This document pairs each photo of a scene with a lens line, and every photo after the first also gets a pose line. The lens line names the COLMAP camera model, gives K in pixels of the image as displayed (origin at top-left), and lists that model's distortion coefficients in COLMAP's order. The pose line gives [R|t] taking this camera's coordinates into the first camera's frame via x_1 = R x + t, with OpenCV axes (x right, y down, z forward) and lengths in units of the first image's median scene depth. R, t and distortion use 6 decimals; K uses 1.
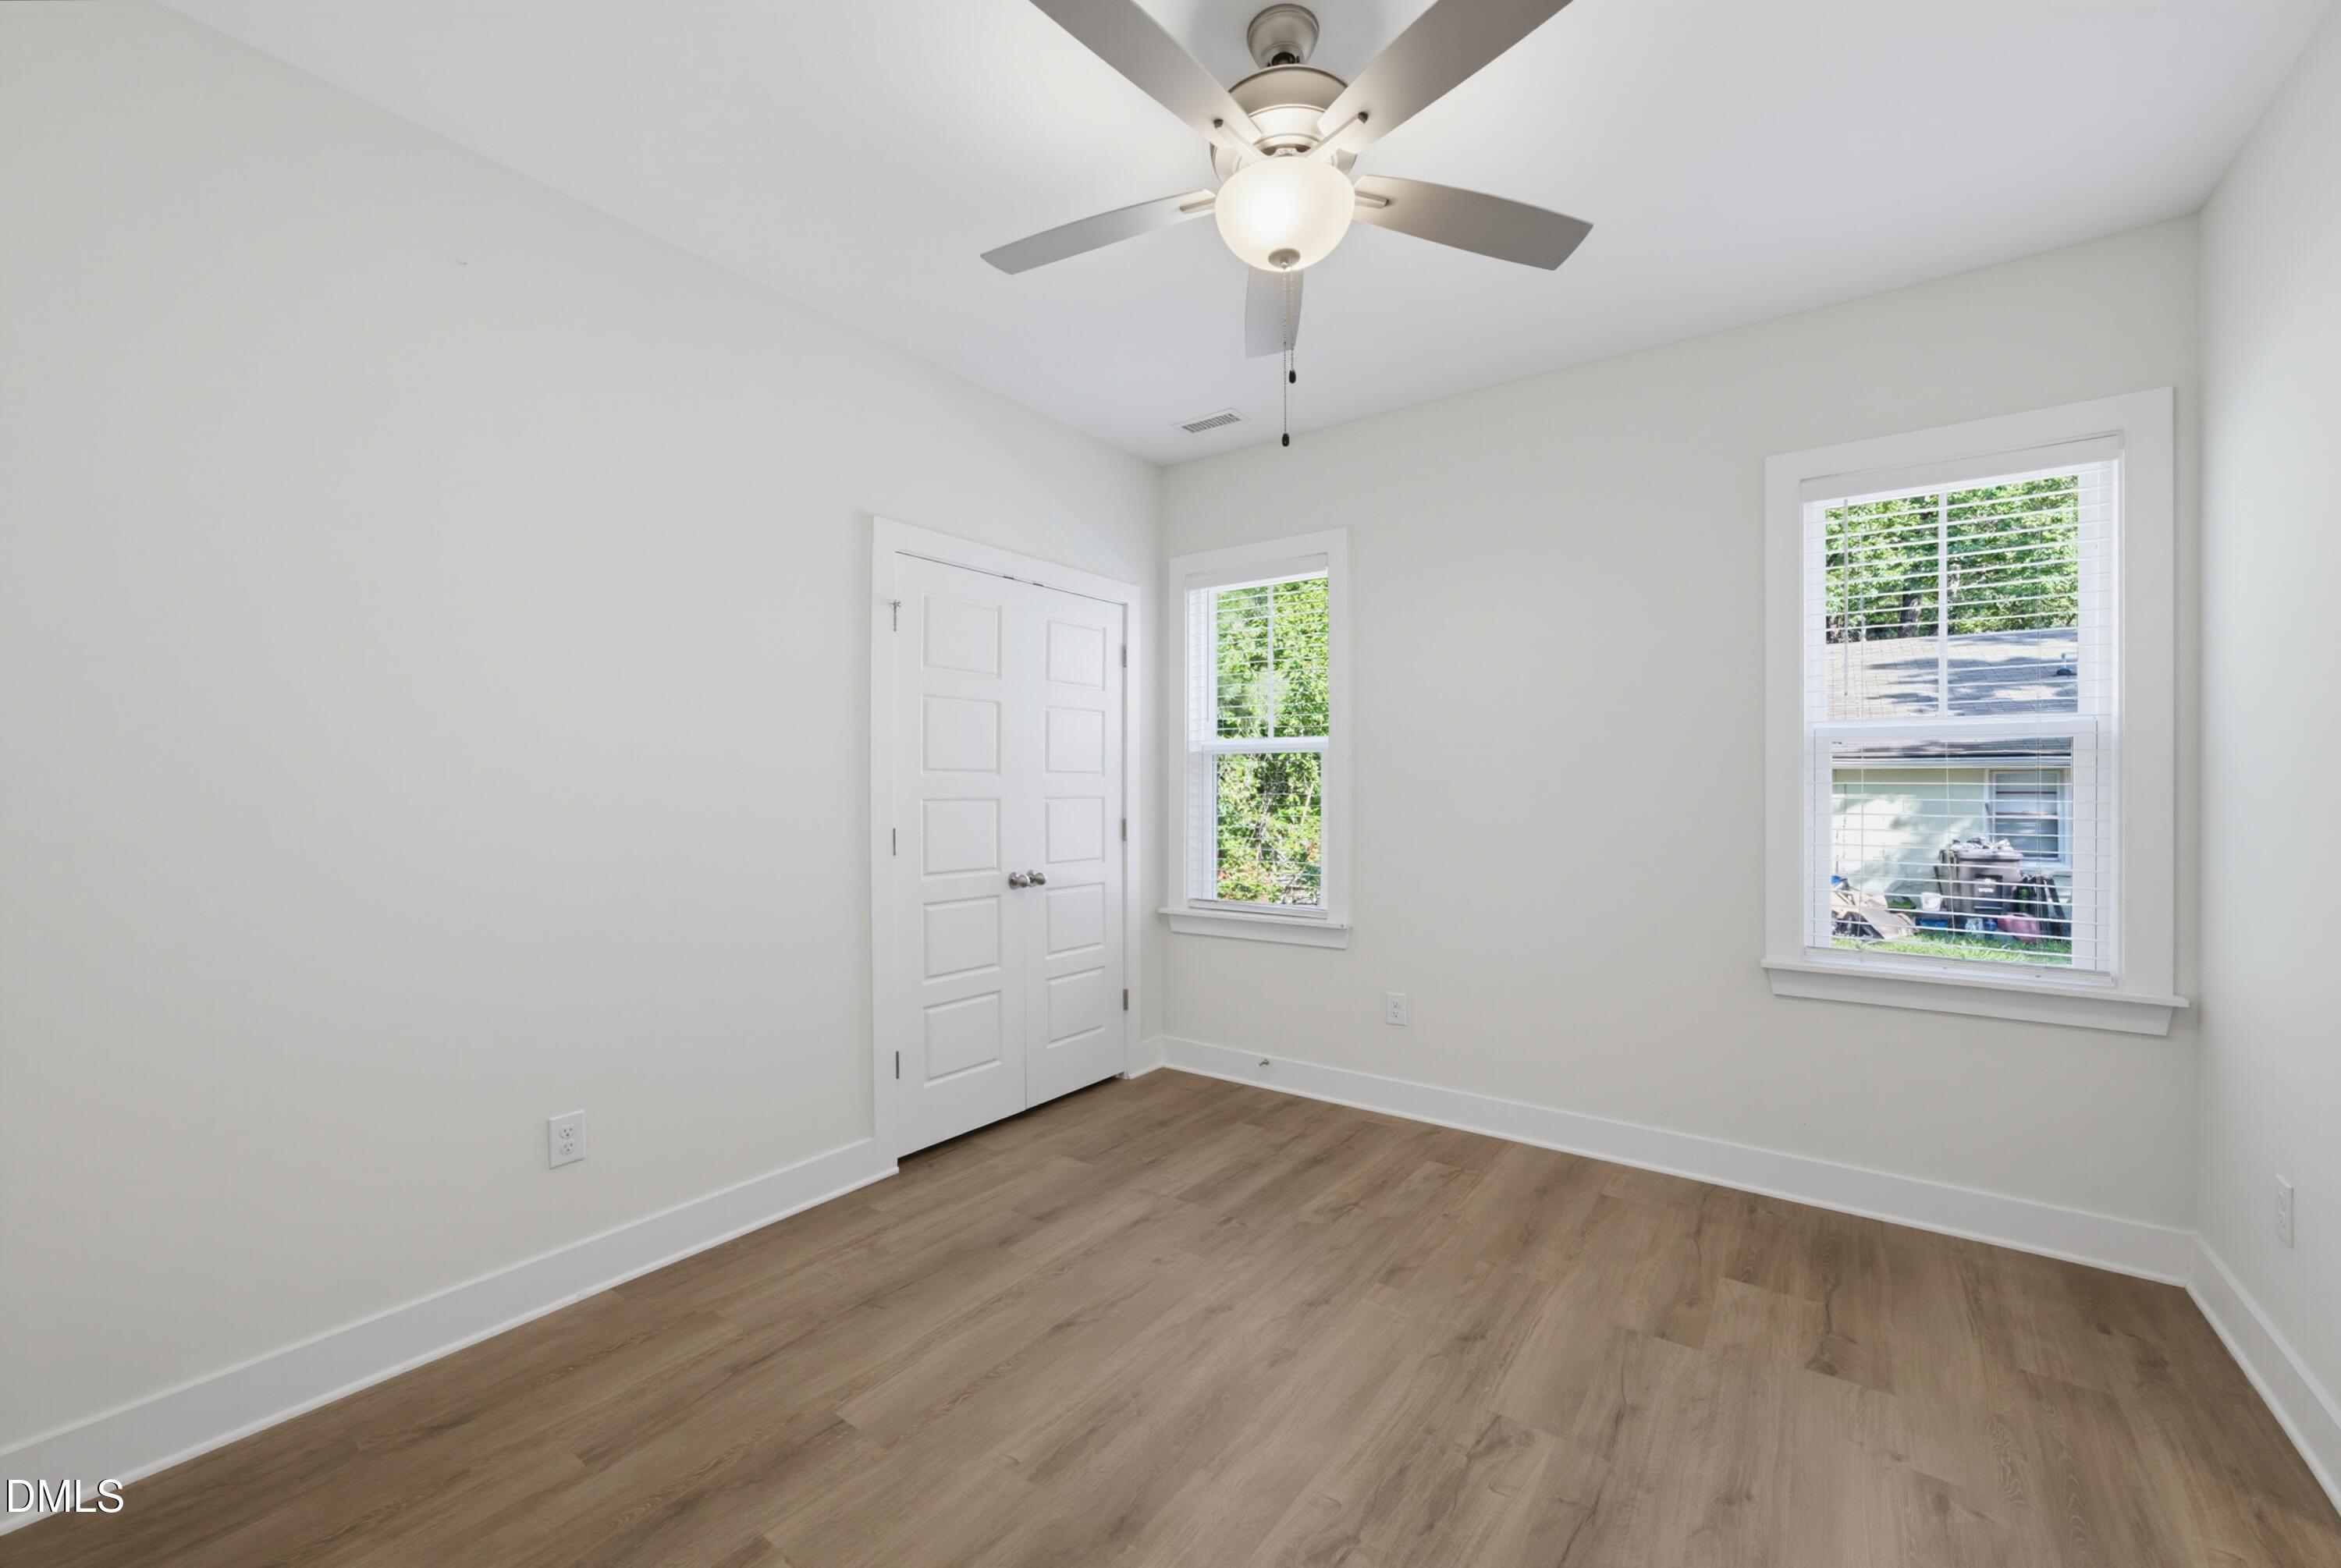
lens RADIAL K [[936.6, 0, 1177.0], [0, 936.6, 795.5], [0, 0, 1]] dist [-0.024882, 0.010726]
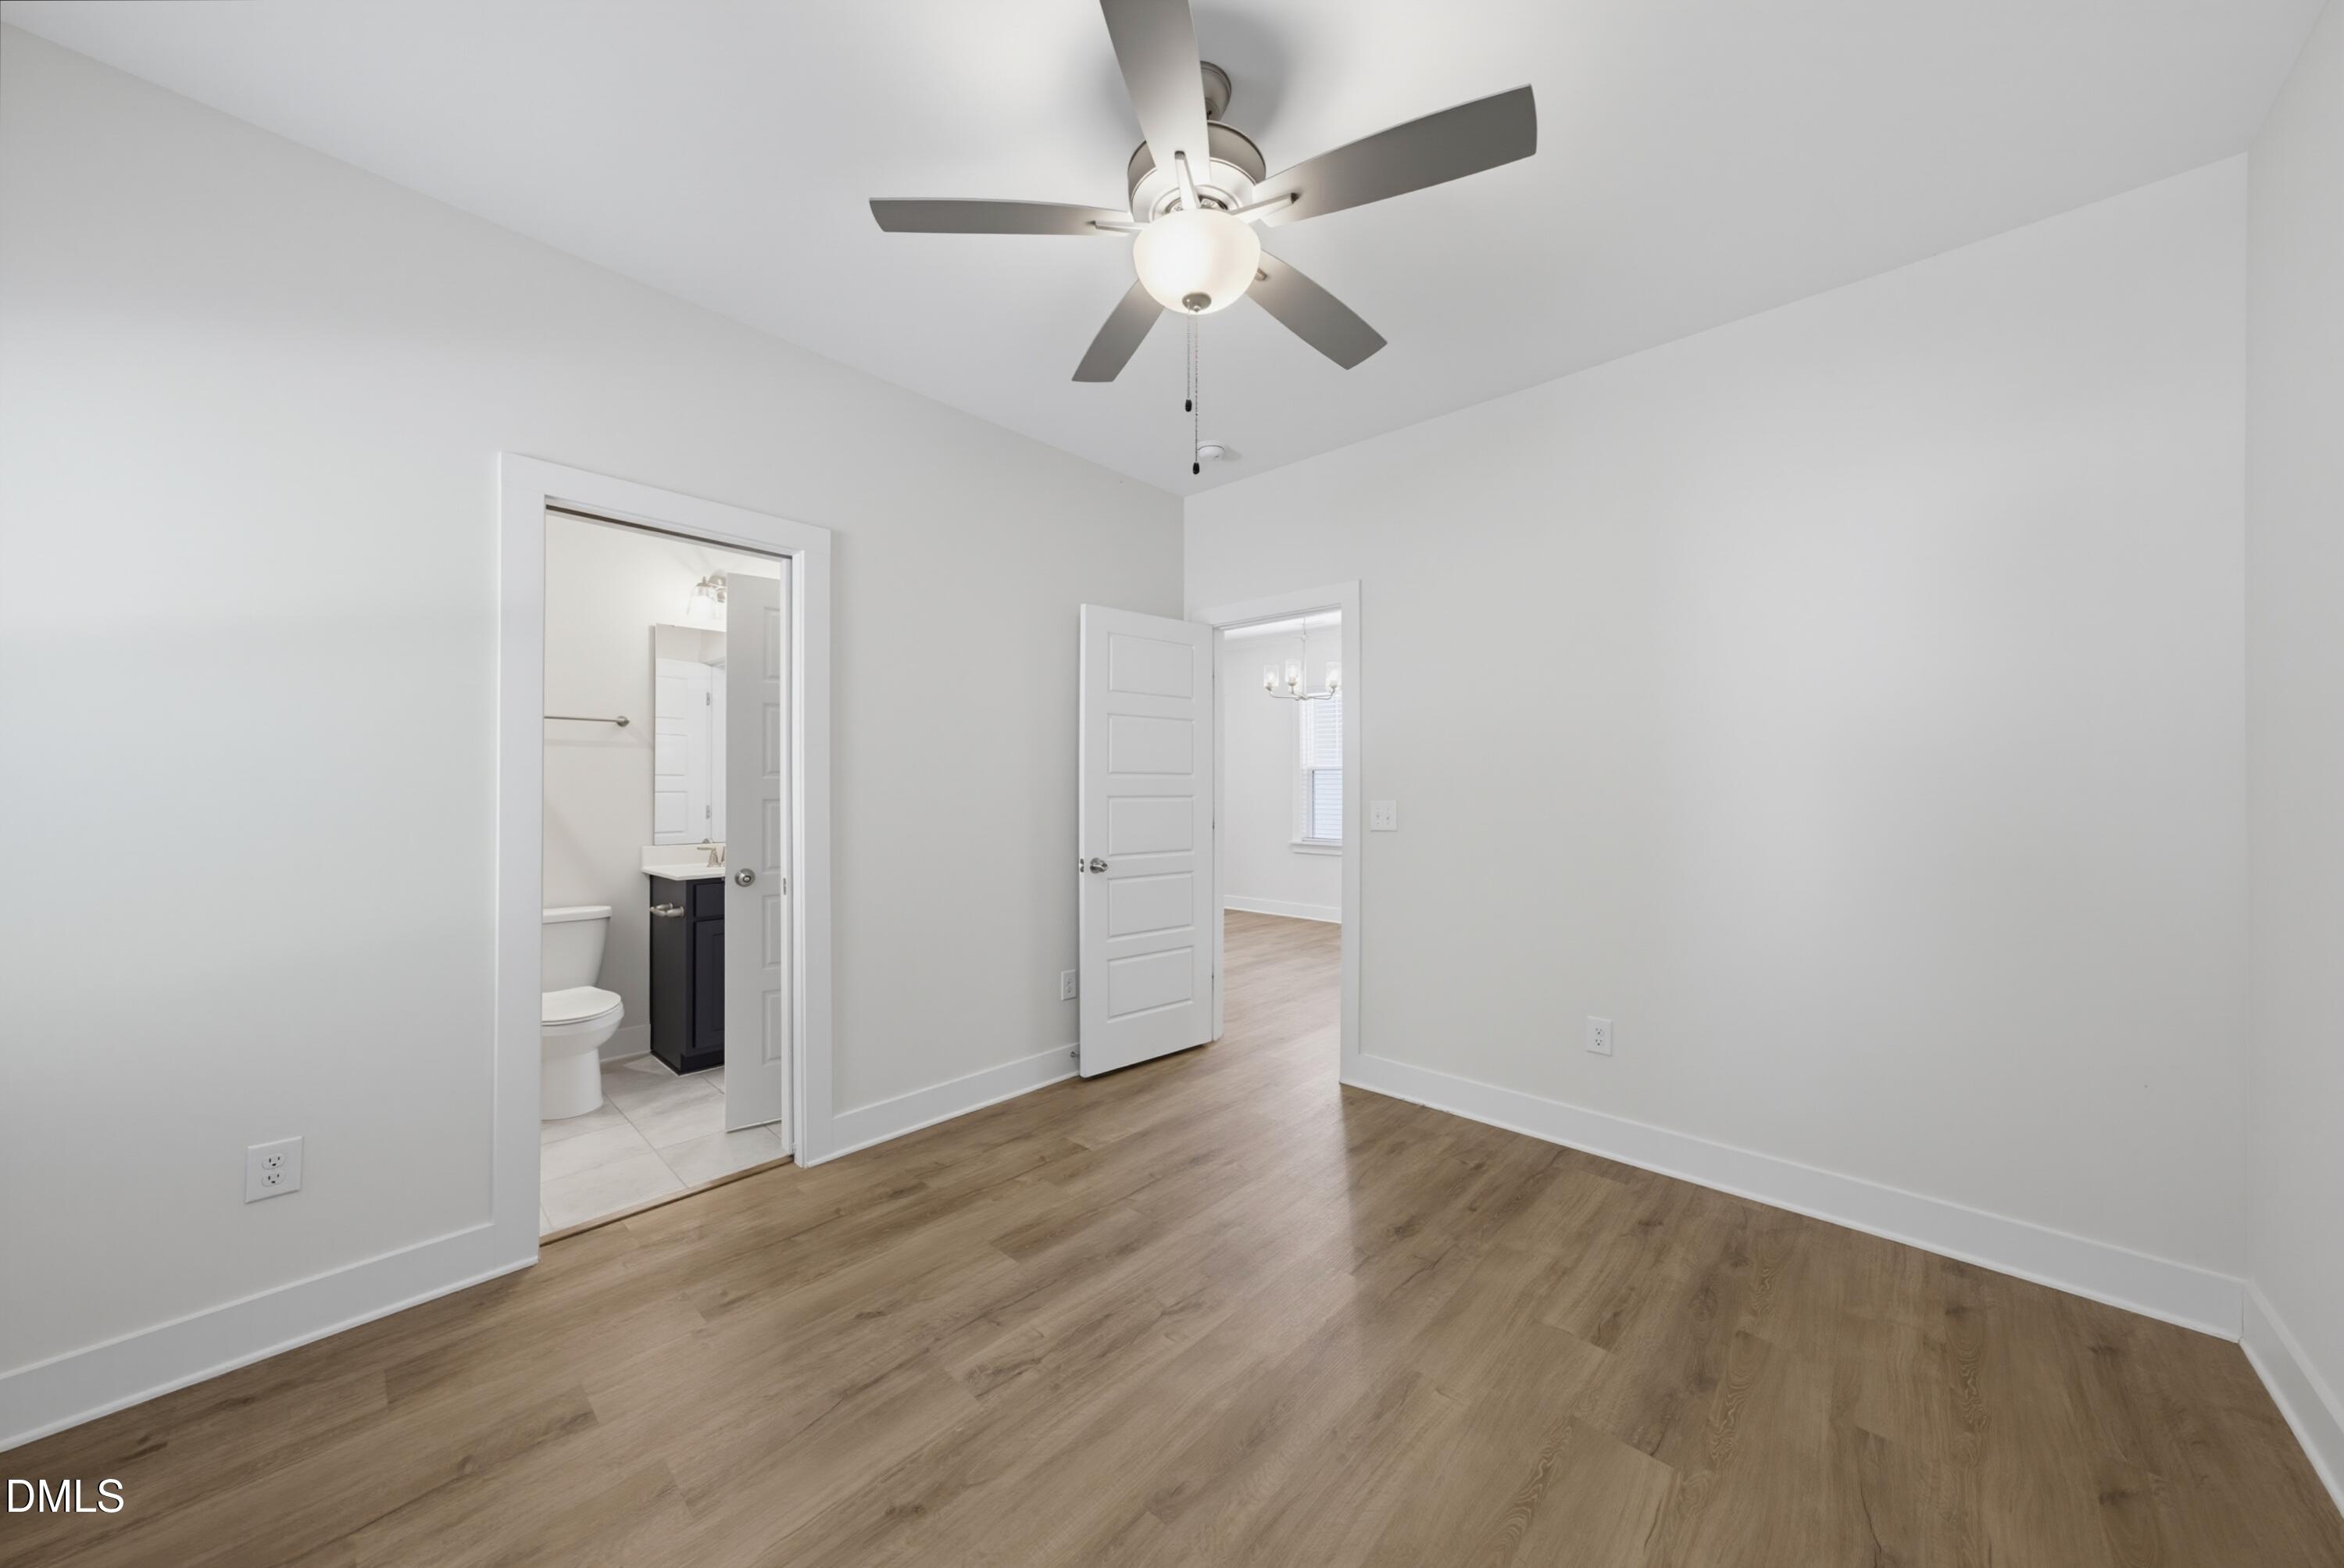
lens RADIAL K [[806.9, 0, 1172.0], [0, 806.9, 784.0], [0, 0, 1]] dist [0.000059, -0.000002]
pose [[-0.991738, -0.001033, 0.128273, 0.020148], [0.000775, 0.999901, 0.014039, -0.021338], [-0.128274, 0.014023, -0.991640, 1.861029]]
